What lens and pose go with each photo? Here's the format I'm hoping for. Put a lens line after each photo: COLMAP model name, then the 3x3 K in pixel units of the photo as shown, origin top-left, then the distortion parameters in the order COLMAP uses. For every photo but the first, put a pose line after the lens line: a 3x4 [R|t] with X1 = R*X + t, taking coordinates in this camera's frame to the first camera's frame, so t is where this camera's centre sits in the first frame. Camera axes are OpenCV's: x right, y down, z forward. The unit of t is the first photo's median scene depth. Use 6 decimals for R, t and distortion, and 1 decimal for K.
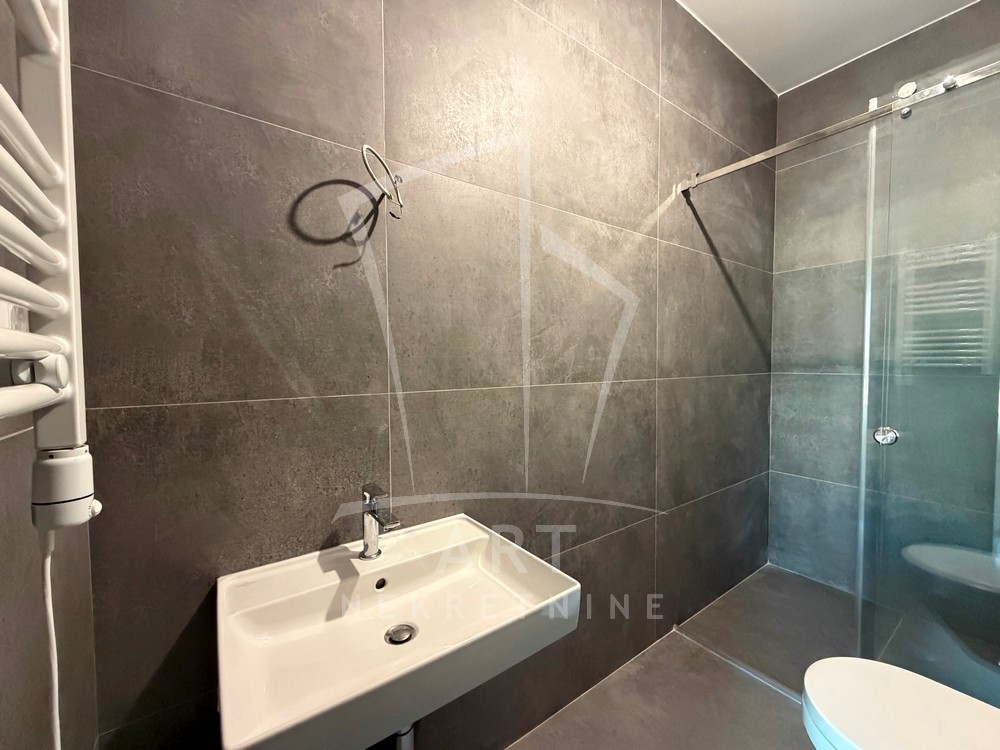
lens RADIAL K [[401.0, 0, 497.1], [0, 401.0, 378.3], [0, 0, 1]] dist [-0.000786, -0.000357]
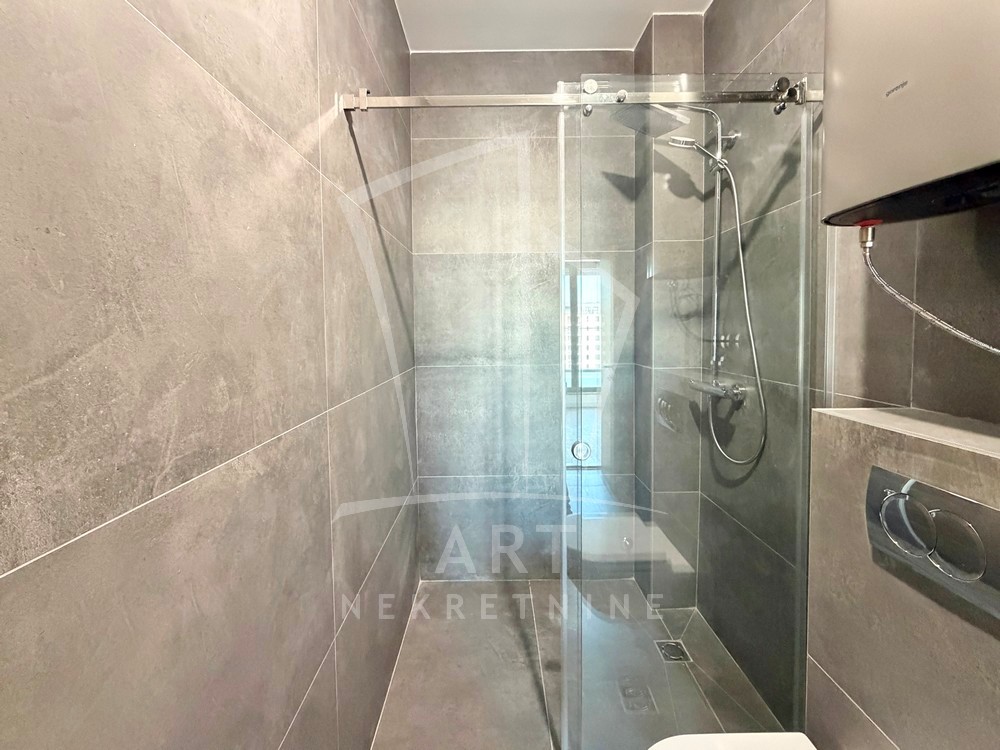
lens RADIAL K [[430.1, 0, 495.7], [0, 430.1, 343.3], [0, 0, 1]] dist [0.000631, 0.000013]
pose [[0.582835, -0.032159, 0.811954, 0.033817], [0.042563, 0.999053, 0.009017, -0.095396], [-0.811475, 0.029304, 0.583652, 0.442540]]
